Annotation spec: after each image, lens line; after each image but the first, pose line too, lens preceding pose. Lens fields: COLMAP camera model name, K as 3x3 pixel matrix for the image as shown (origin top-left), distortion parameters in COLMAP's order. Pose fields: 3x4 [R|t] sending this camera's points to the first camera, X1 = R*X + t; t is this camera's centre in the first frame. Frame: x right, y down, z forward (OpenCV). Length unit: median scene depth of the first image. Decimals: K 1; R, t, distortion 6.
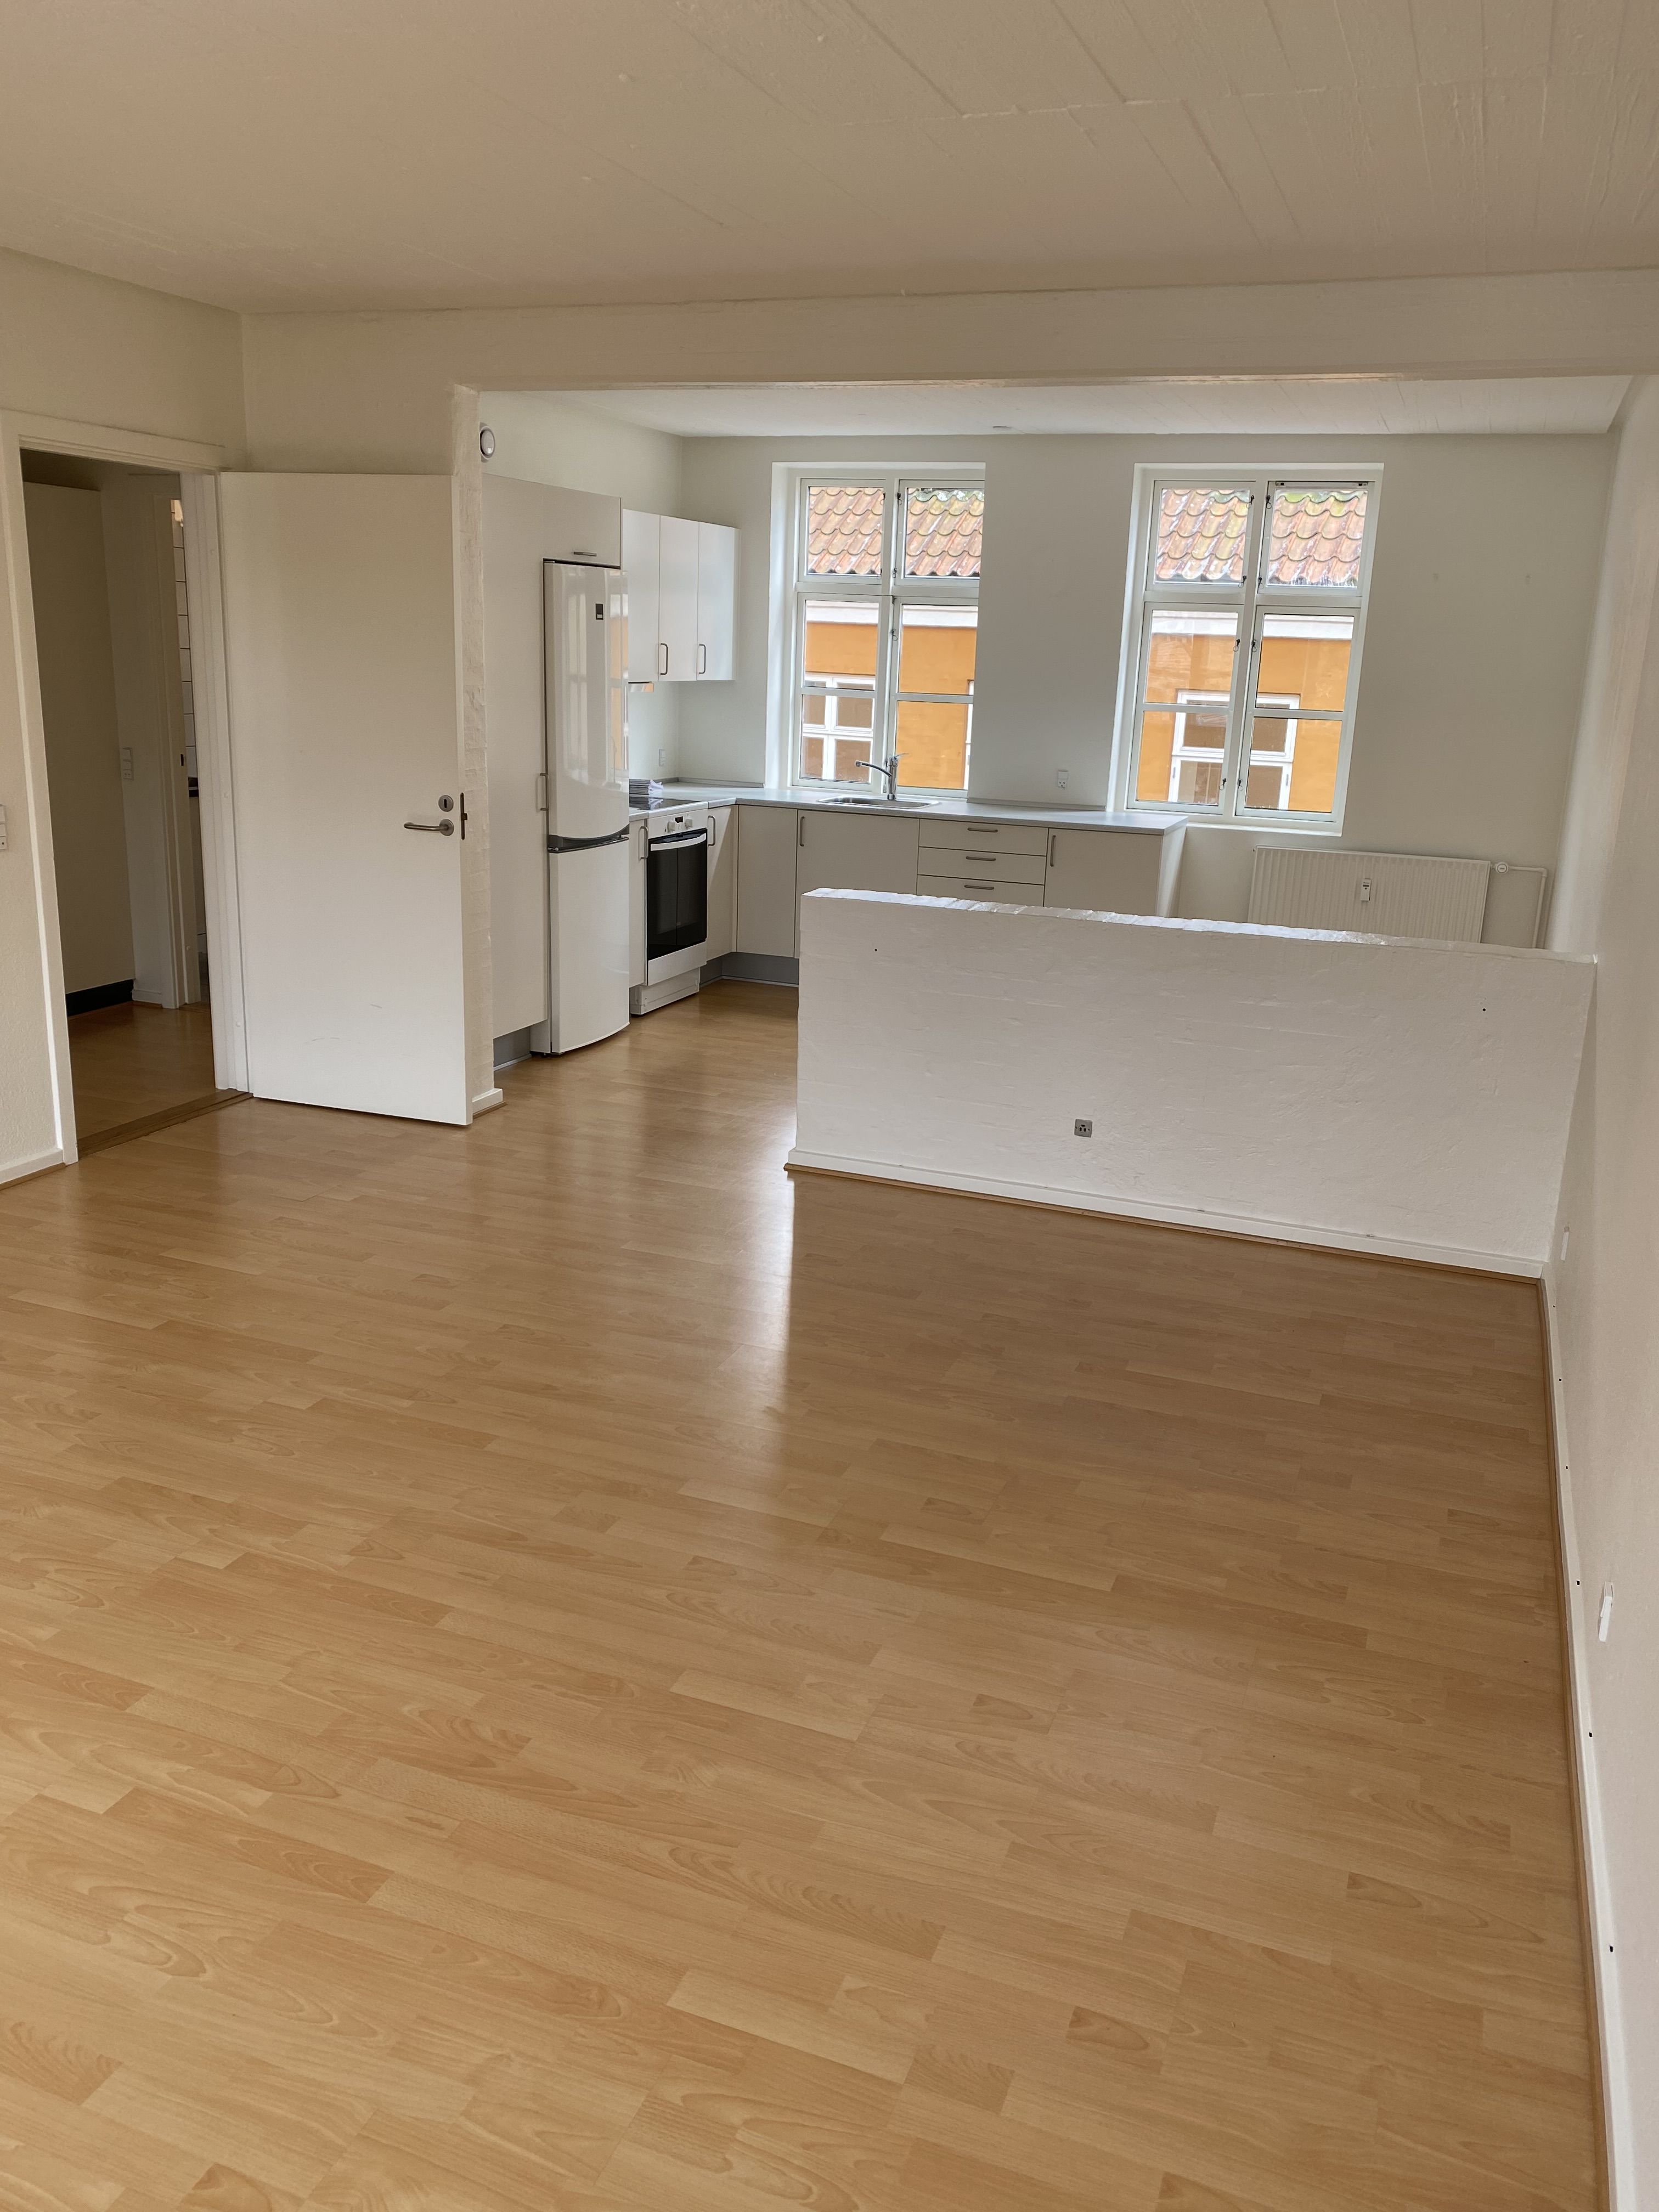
lens RADIAL K [[1692.3, 0, 831.9], [0, 1692.3, 1111.0], [0, 0, 1]] dist [0.006013, -0.009121]
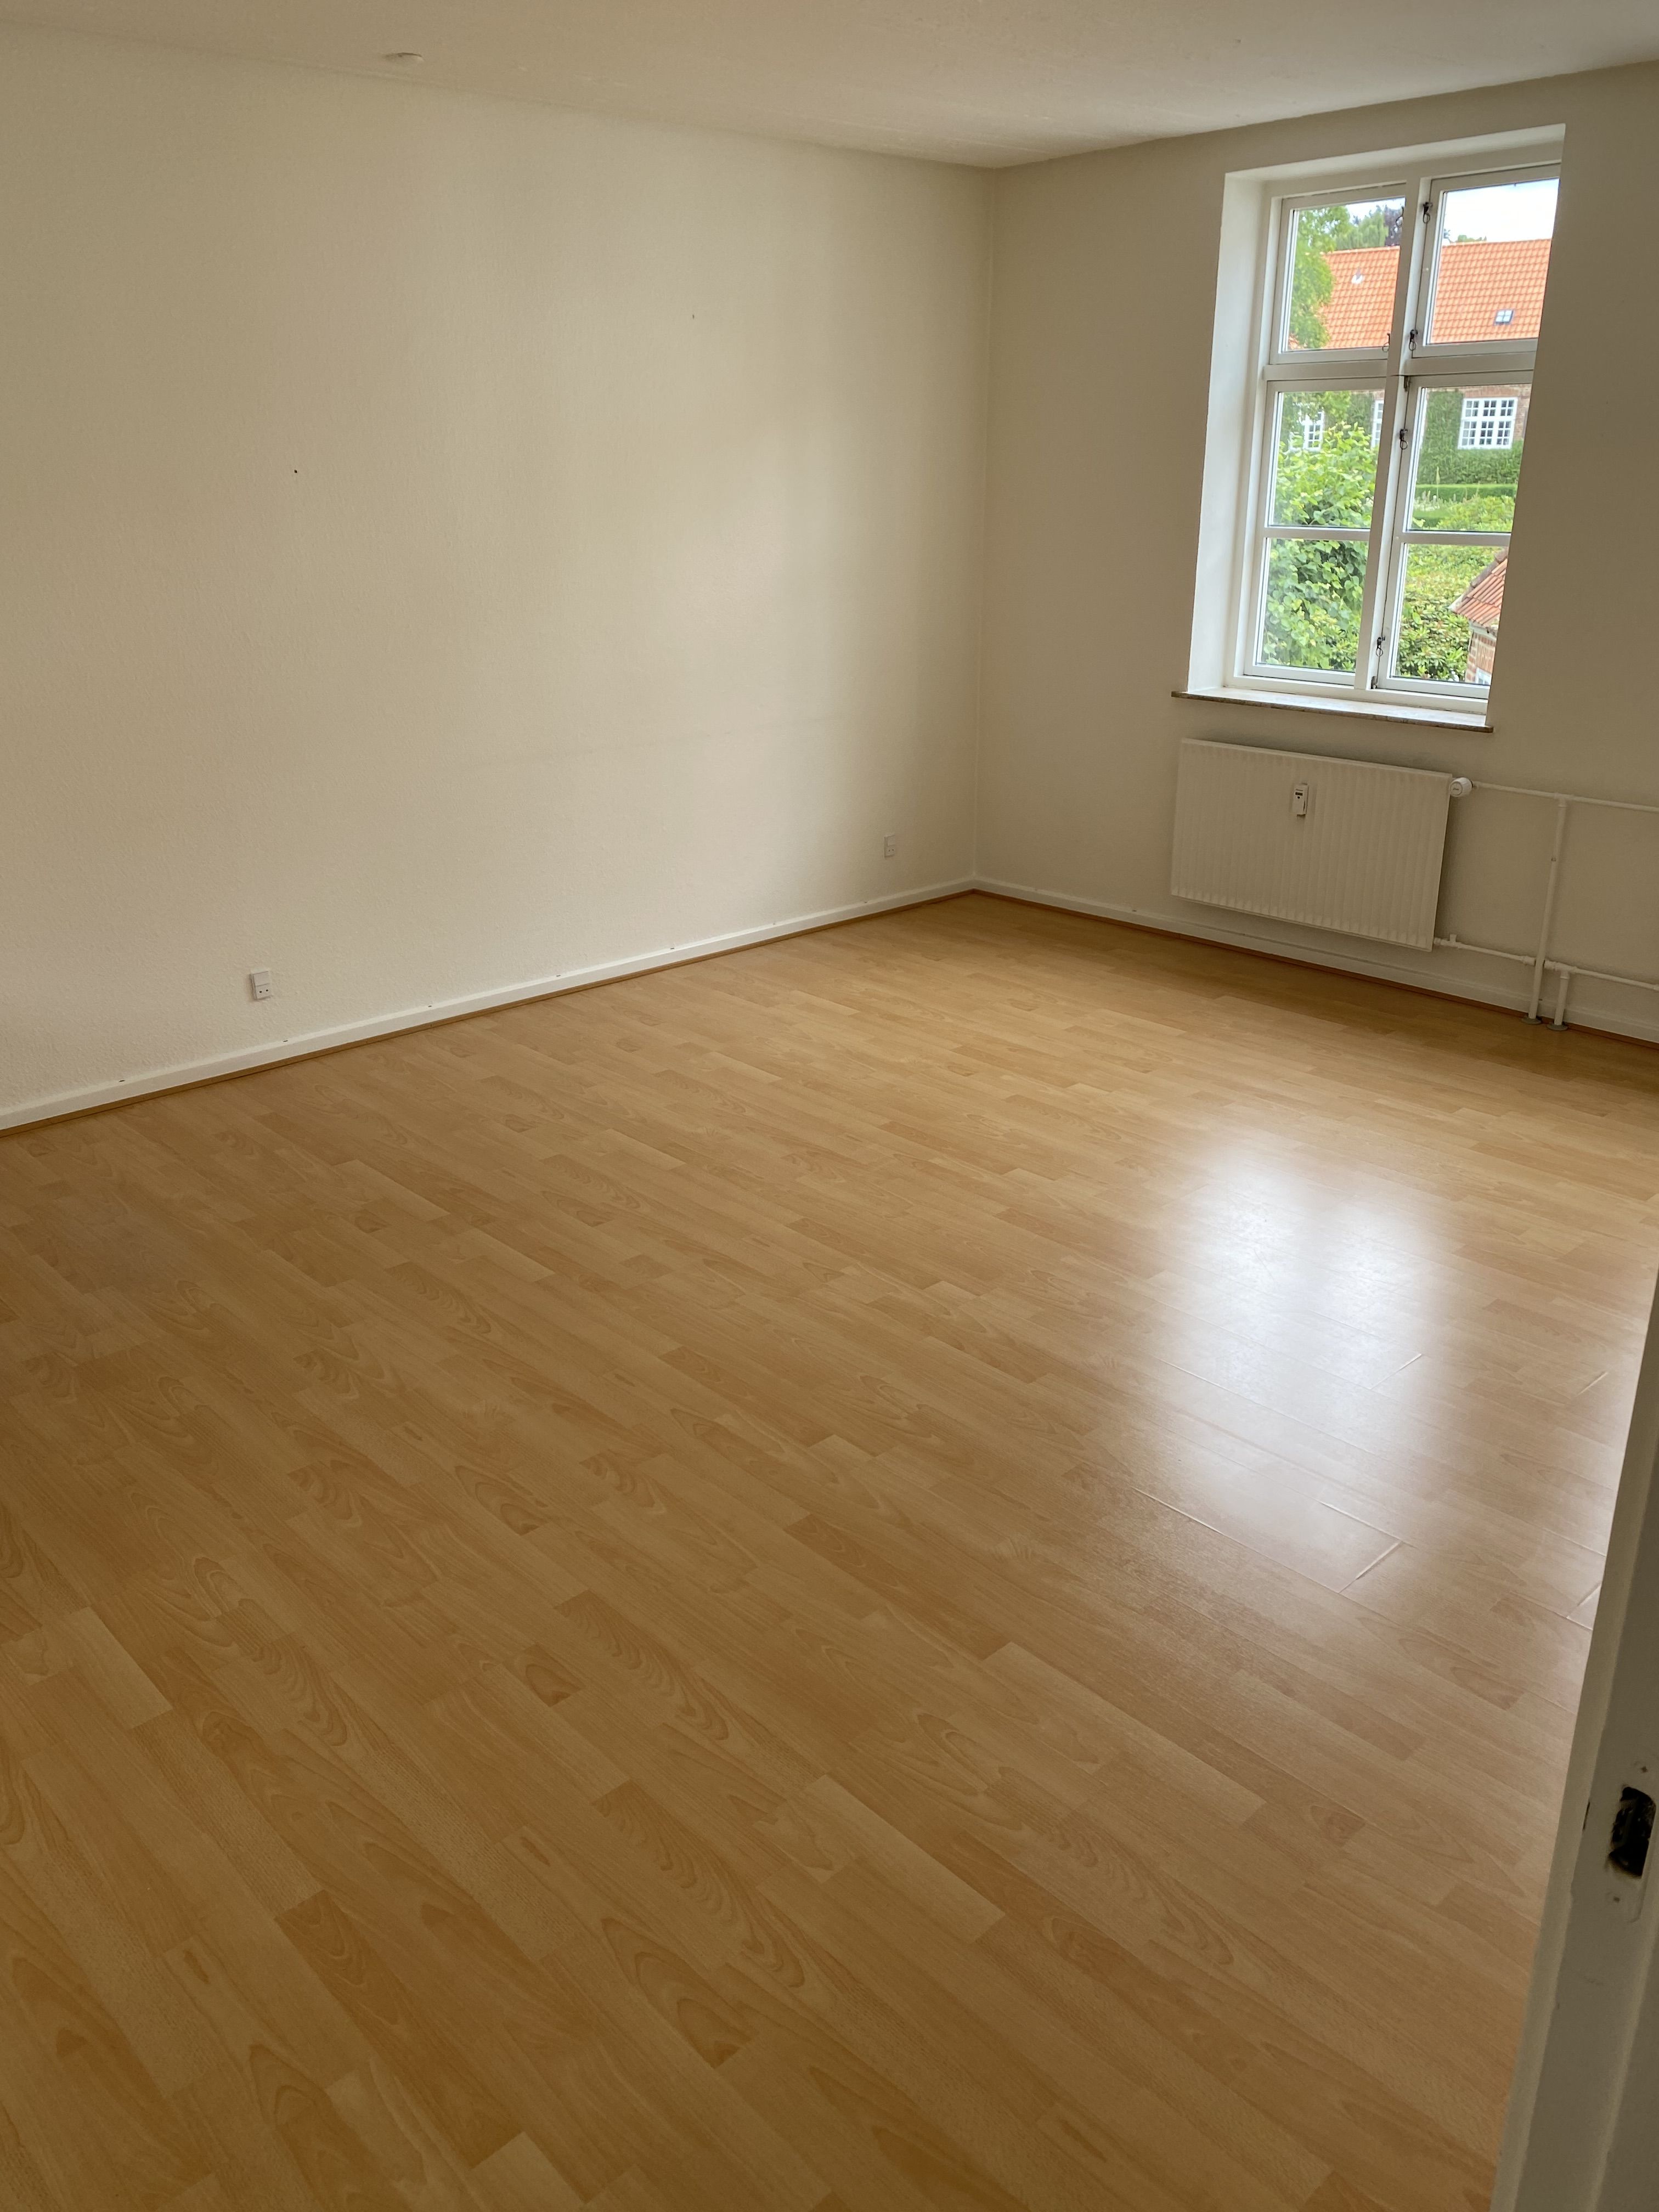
lens RADIAL K [[1692.3, 0, 819.2], [0, 1692.3, 1102.9], [0, 0, 1]] dist [0.006013, -0.009121]
pose [[-0.900352, -0.191942, 0.390544, -0.711183], [0.079239, 0.810149, 0.580843, -0.534207], [-0.427887, 0.553910, -0.714210, 1.787137]]
